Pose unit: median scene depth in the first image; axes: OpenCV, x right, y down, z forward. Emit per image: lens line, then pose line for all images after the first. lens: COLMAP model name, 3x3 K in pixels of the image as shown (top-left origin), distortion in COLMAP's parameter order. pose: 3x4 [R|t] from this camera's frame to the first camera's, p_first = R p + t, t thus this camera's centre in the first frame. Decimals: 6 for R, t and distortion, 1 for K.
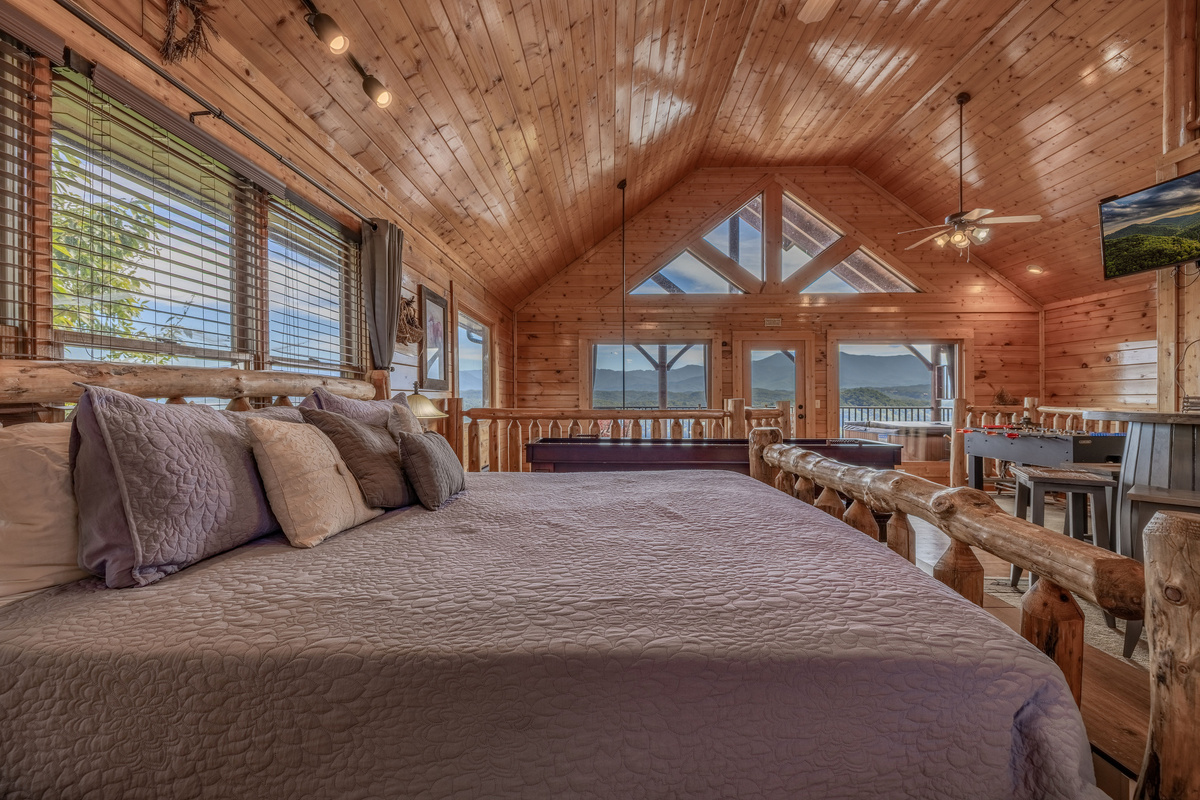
lens RADIAL K [[497.4, 0, 596.1], [0, 497.4, 400.3], [0, 0, 1]] dist [-0.000359, 0.000425]
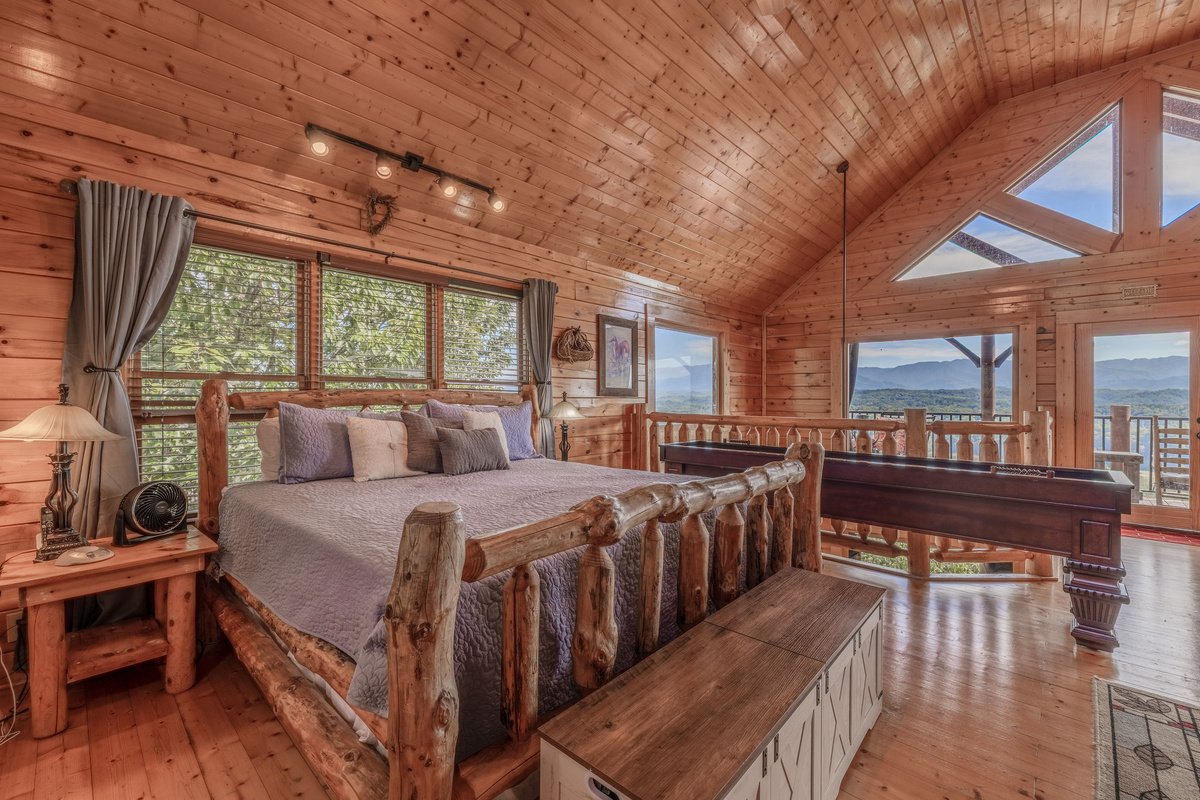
lens RADIAL K [[497.4, 0, 596.1], [0, 497.4, 400.3], [0, 0, 1]] dist [-0.000359, 0.000425]
pose [[0.748908, 0.008361, -0.662621, 0.259084], [-0.008015, 0.999962, 0.003559, -0.008860], [0.662626, 0.002646, 0.748946, 0.022761]]
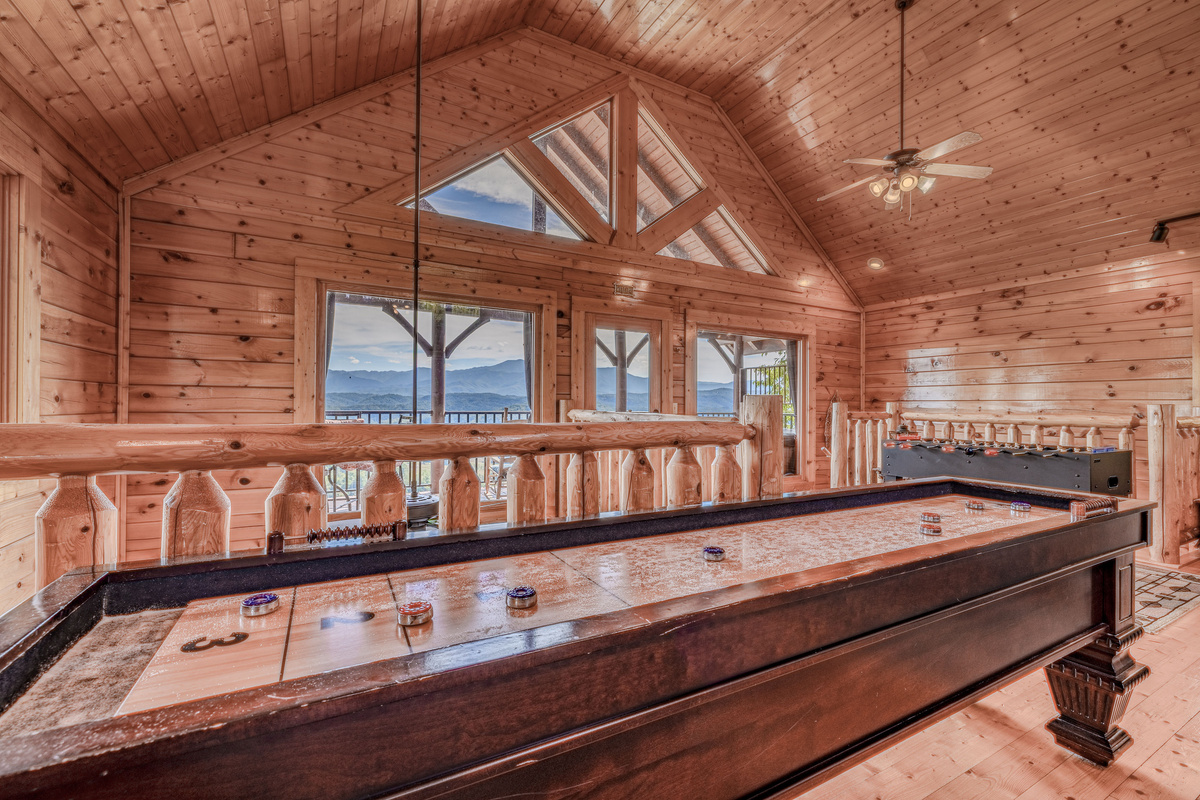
lens RADIAL K [[497.4, 0, 596.1], [0, 497.4, 400.3], [0, 0, 1]] dist [-0.000359, 0.000425]
pose [[0.864768, 0.013363, 0.501994, -0.023463], [-0.009133, 0.999899, -0.010884, 0.004404], [-0.502089, 0.004827, 0.864802, 0.431197]]
